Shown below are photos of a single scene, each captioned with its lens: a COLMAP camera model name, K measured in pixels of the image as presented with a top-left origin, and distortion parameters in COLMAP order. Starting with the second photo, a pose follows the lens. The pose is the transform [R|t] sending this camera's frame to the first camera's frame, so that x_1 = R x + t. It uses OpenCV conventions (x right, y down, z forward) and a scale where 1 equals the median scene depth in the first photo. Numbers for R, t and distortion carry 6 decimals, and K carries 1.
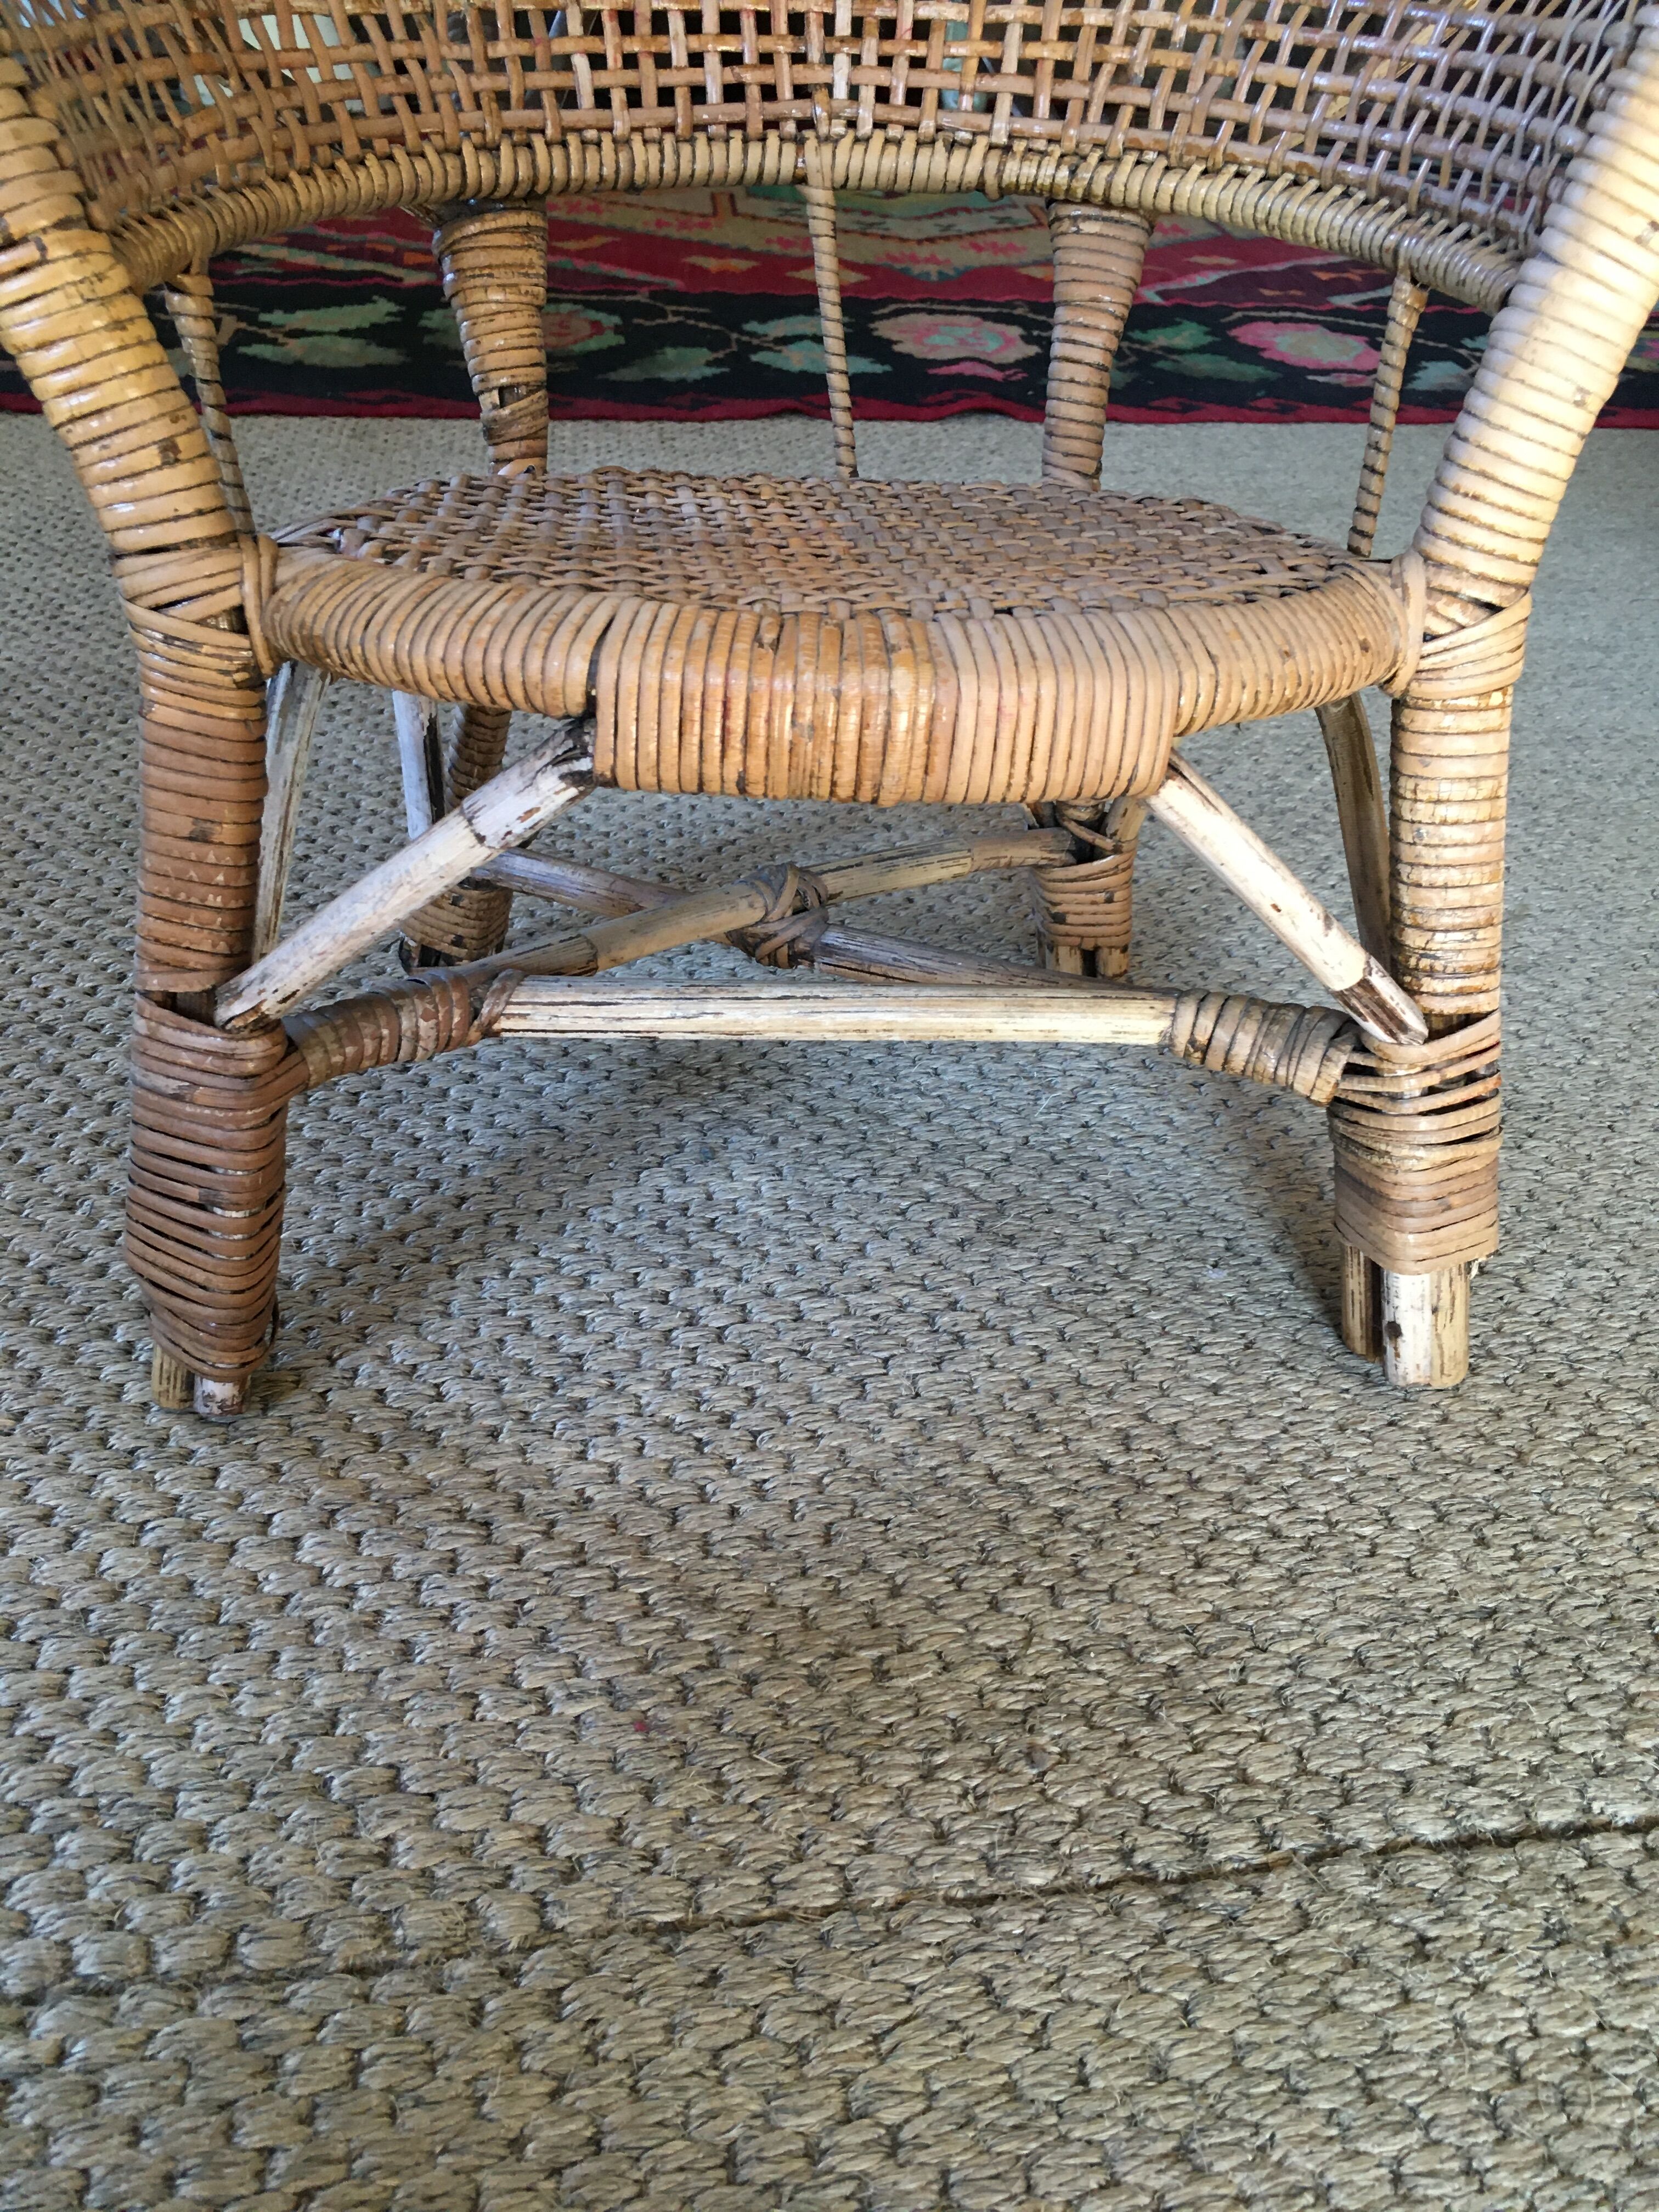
lens RADIAL K [[1932.1, 0, 837.1], [0, 1932.1, 1112.7], [0, 0, 1]] dist [0.073485, -0.106987]
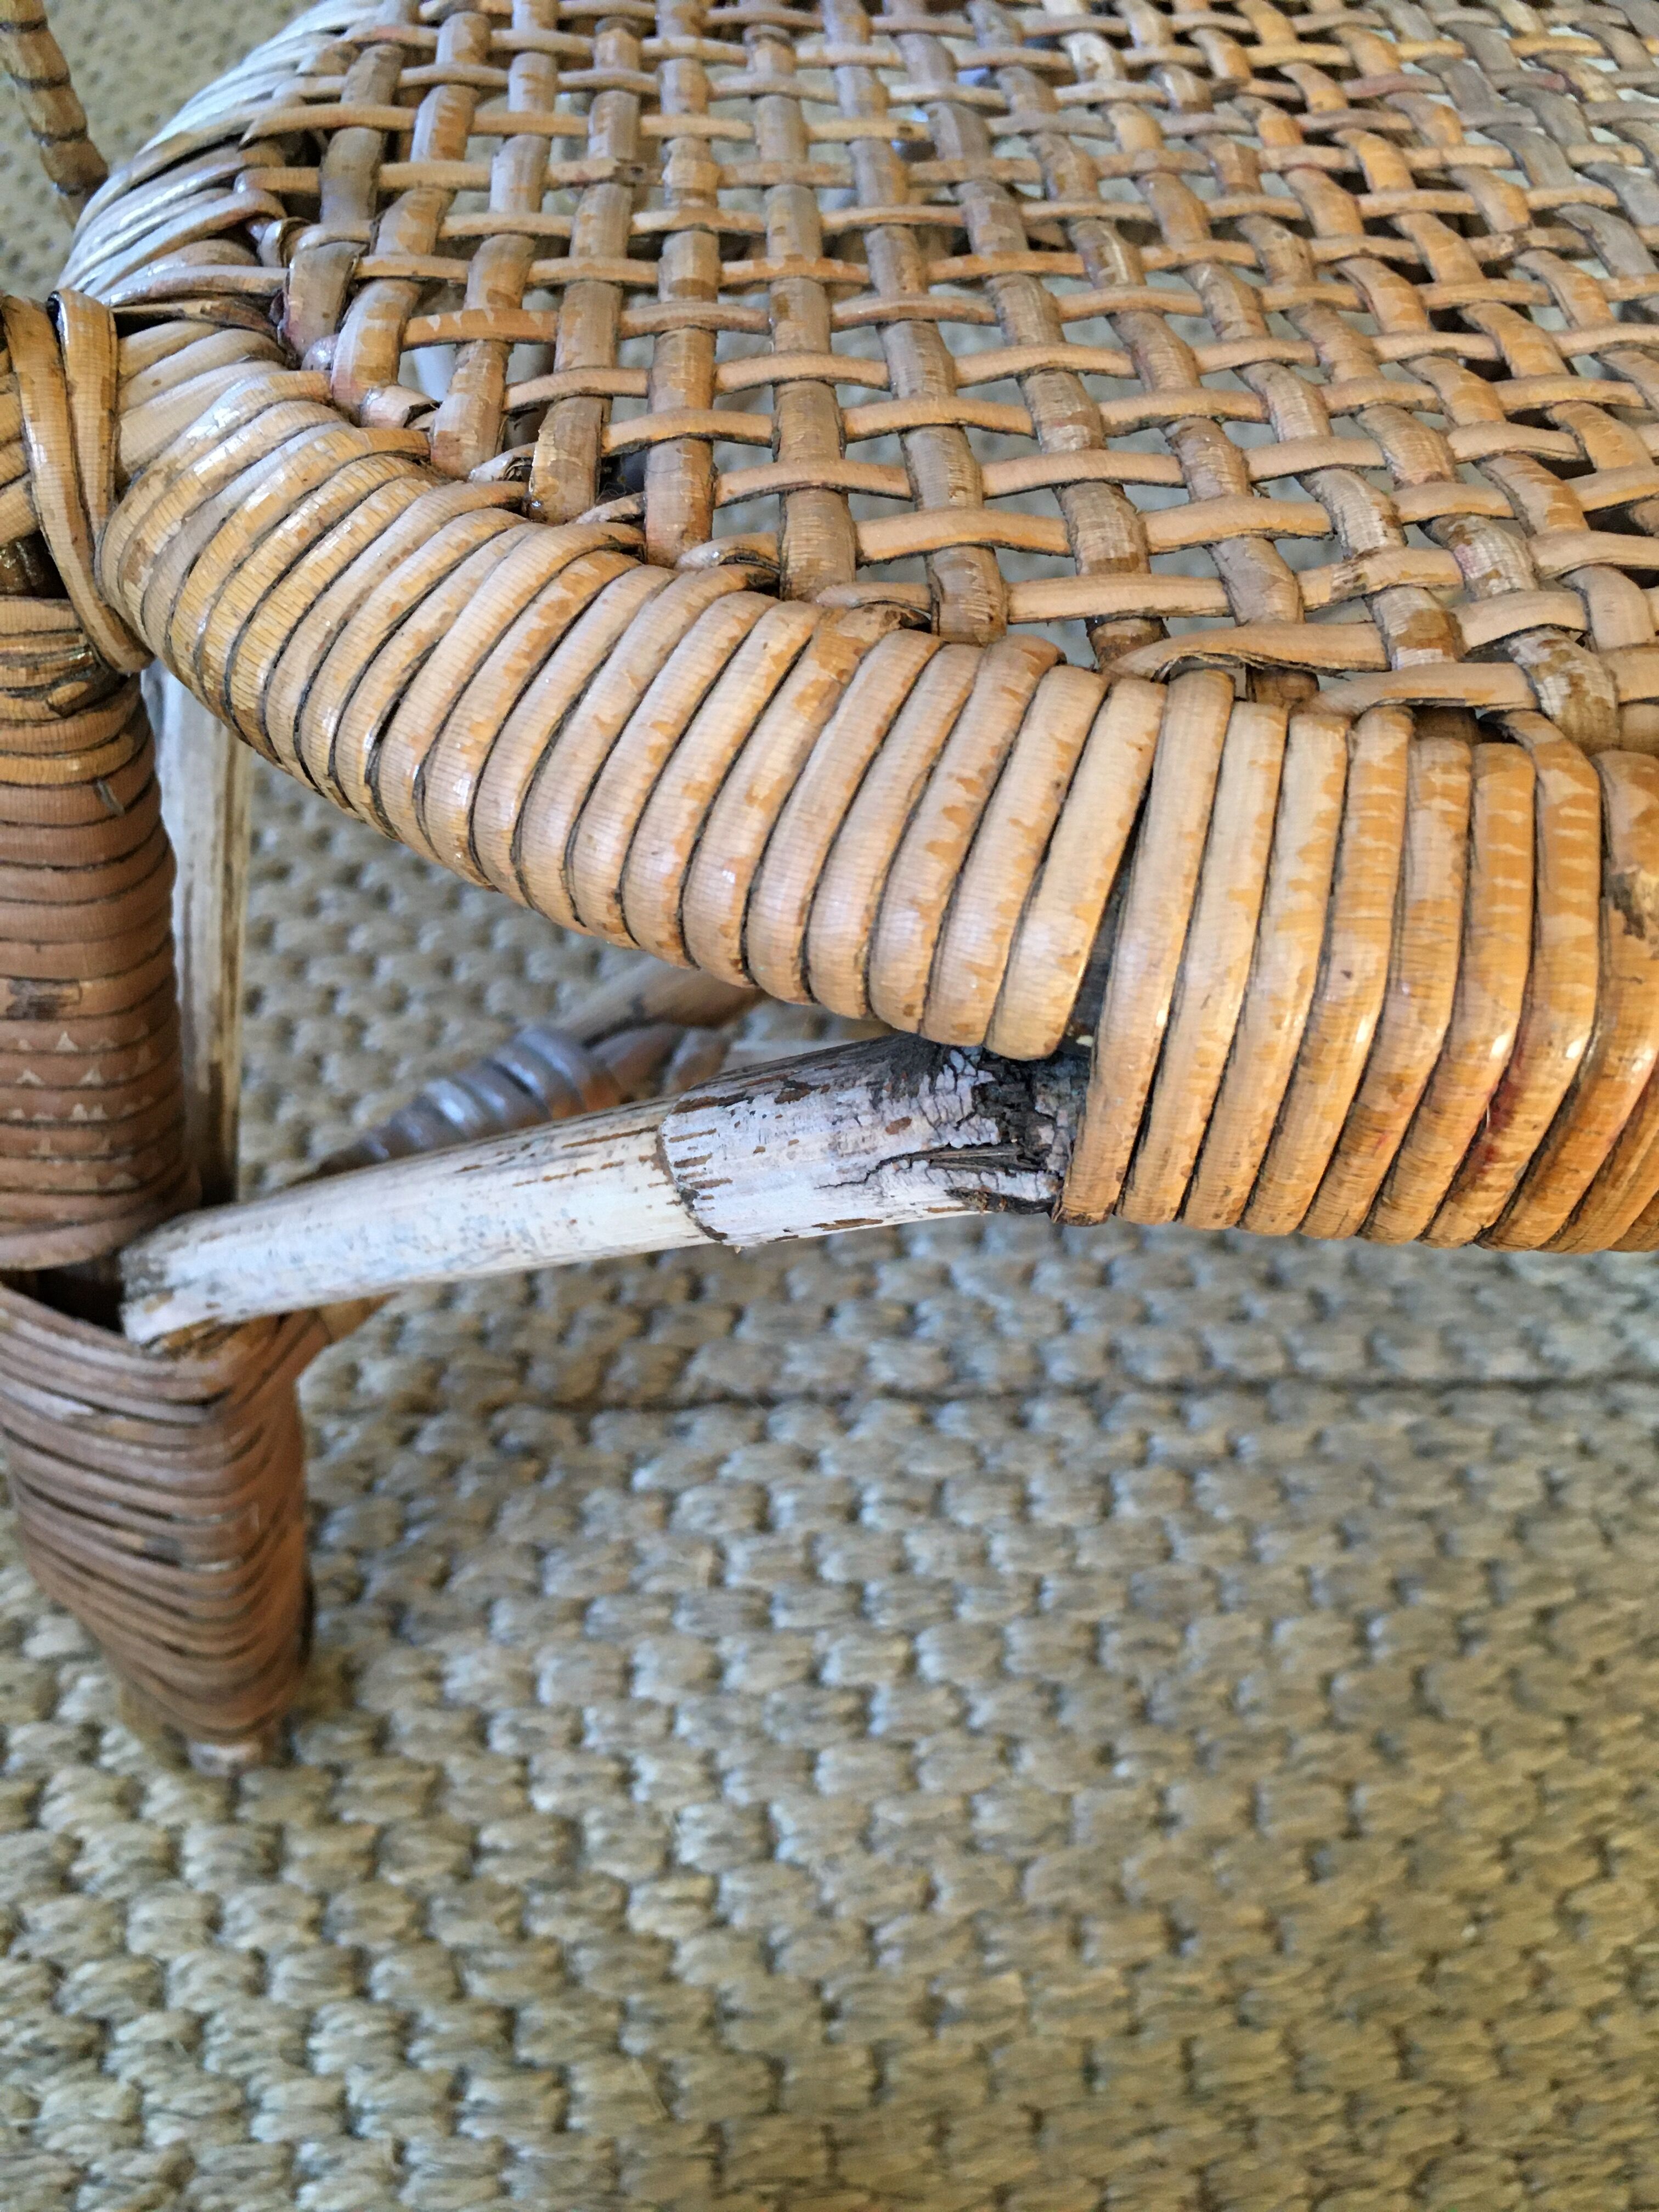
lens RADIAL K [[1963.2, 0, 842.0], [0, 1963.2, 1117.7], [0, 0, 1]] dist [0.042013, -0.067903]
pose [[0.999748, 0.006814, -0.021407, -0.142483], [0.001190, 0.935490, 0.353352, -0.288678], [0.022434, -0.353289, 0.935245, 0.609062]]
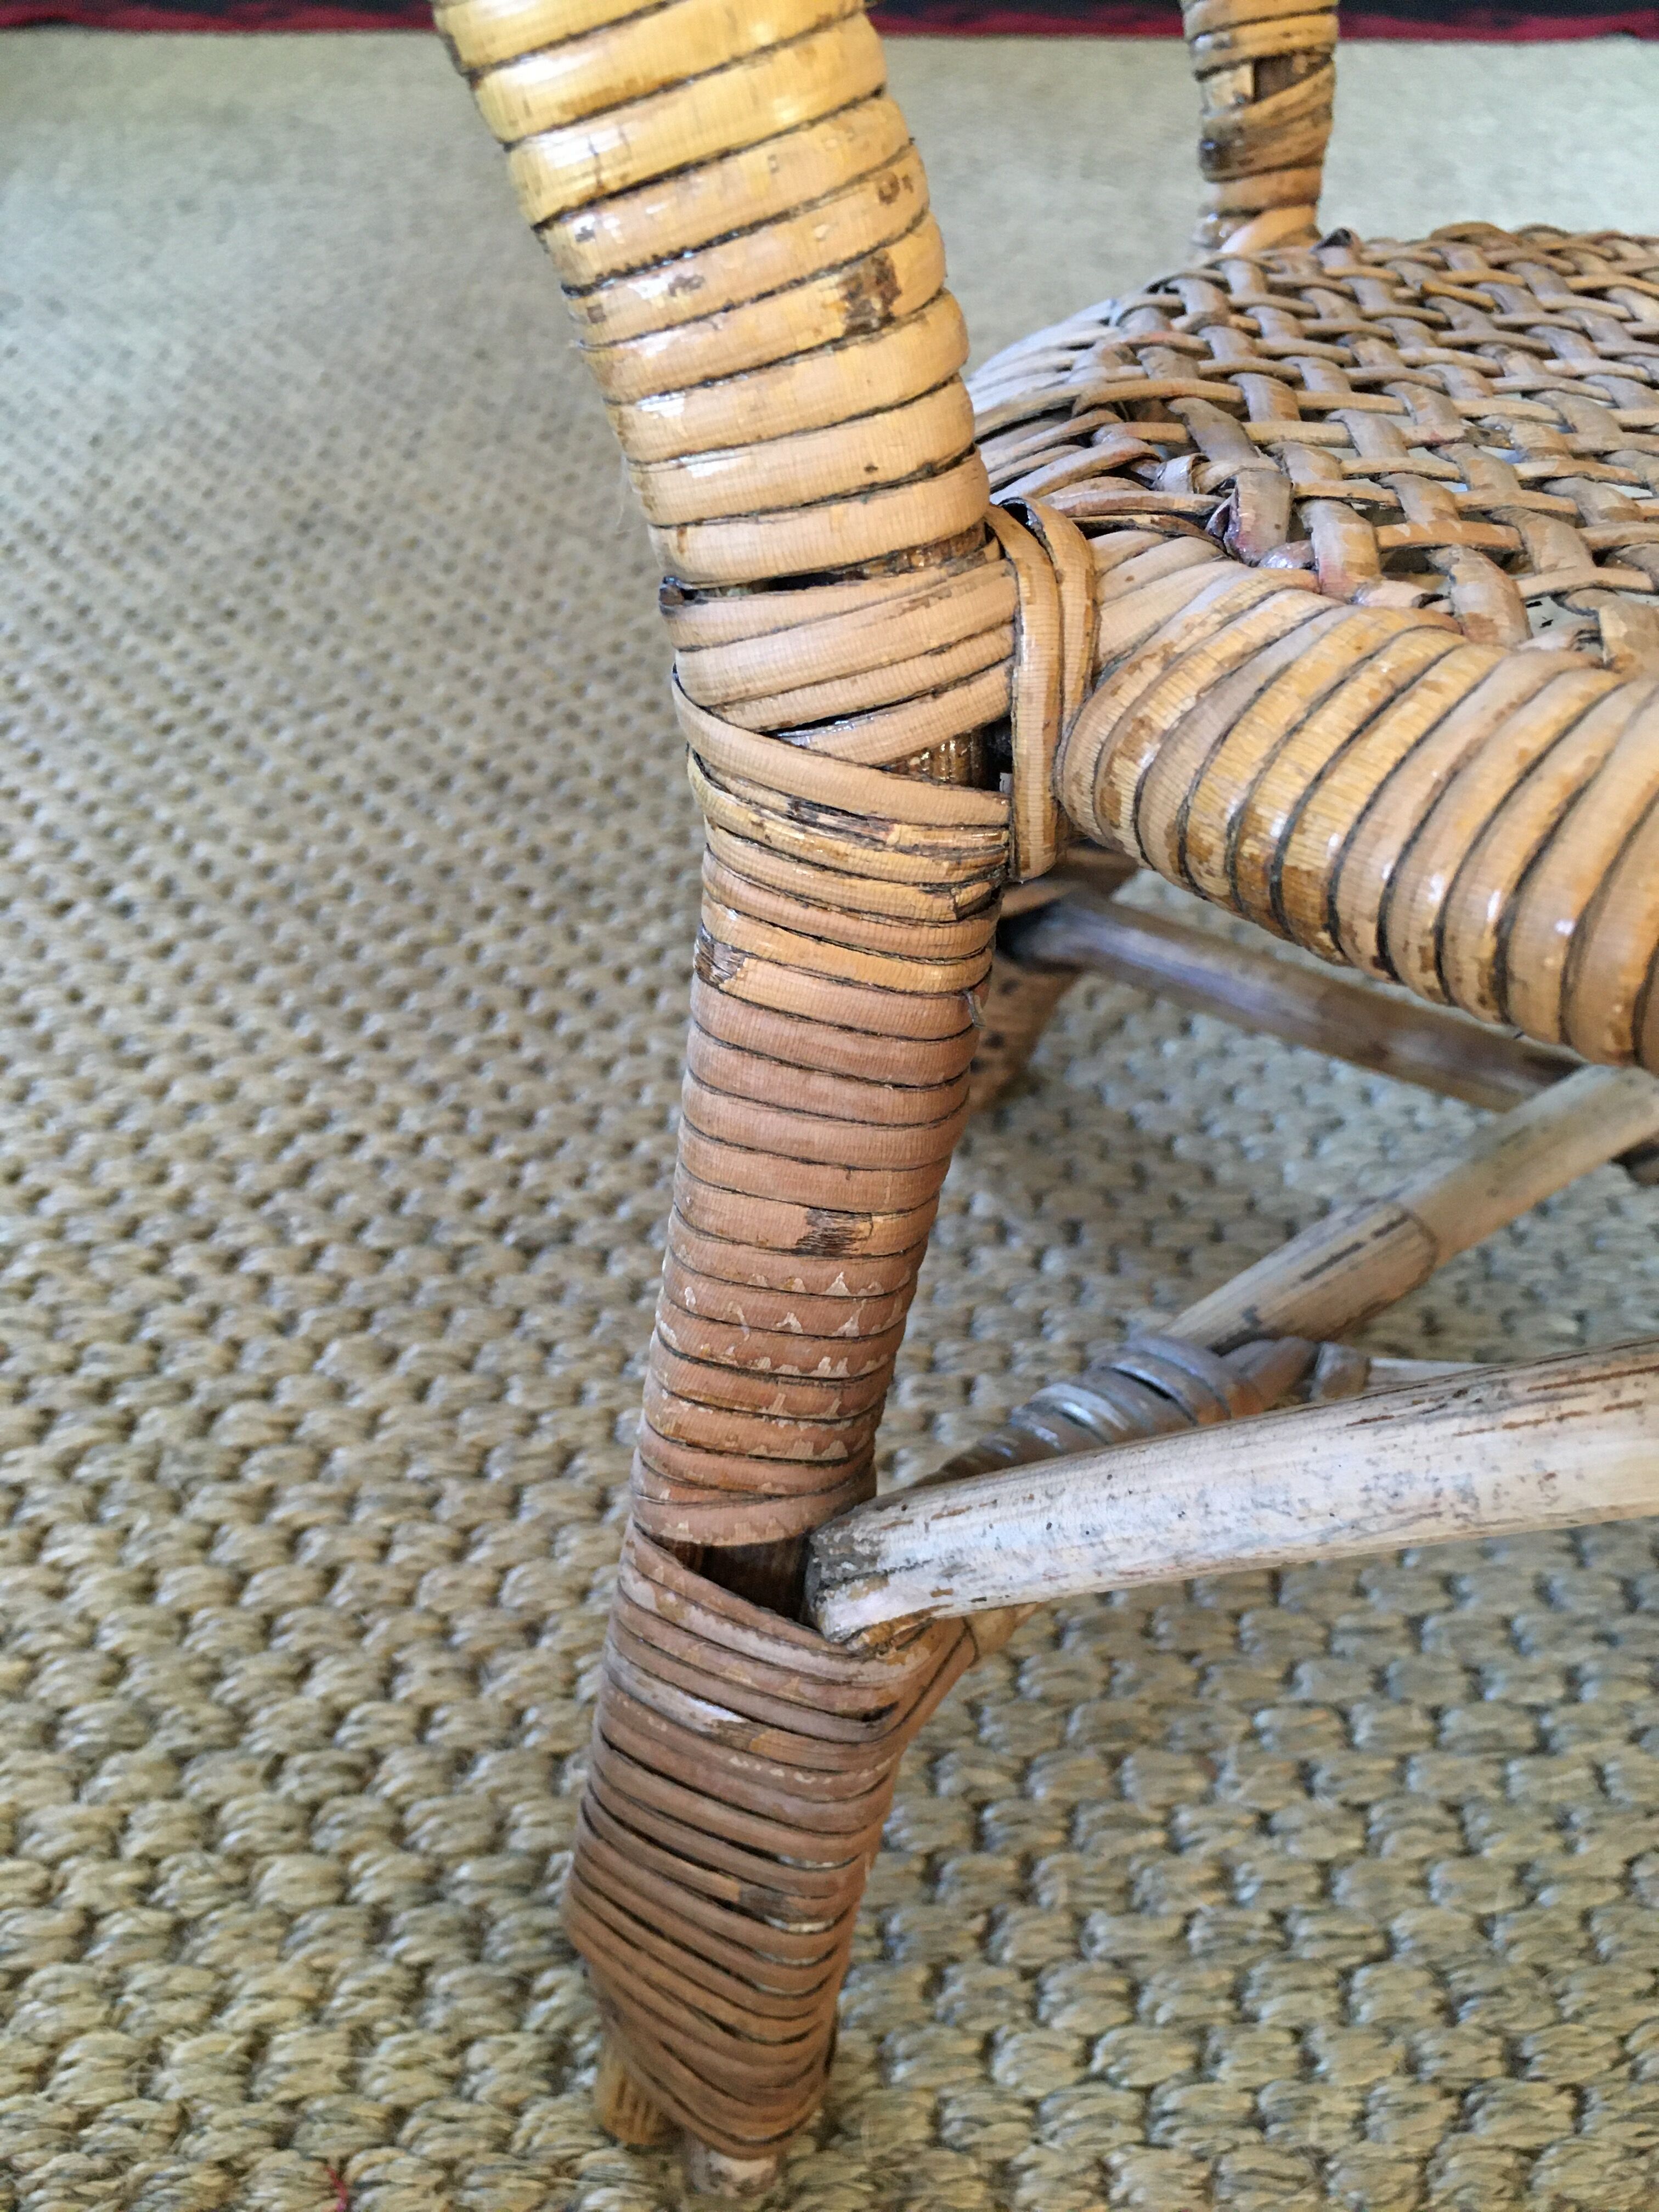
lens RADIAL K [[1954.4, 0, 839.7], [0, 1954.4, 1100.0], [0, 0, 1]] dist [0.063674, -0.109241]
pose [[0.995275, 0.033282, -0.091218, -0.300103], [-0.020978, 0.990938, 0.132672, -0.237479], [0.094807, -0.130131, 0.986954, 0.627027]]
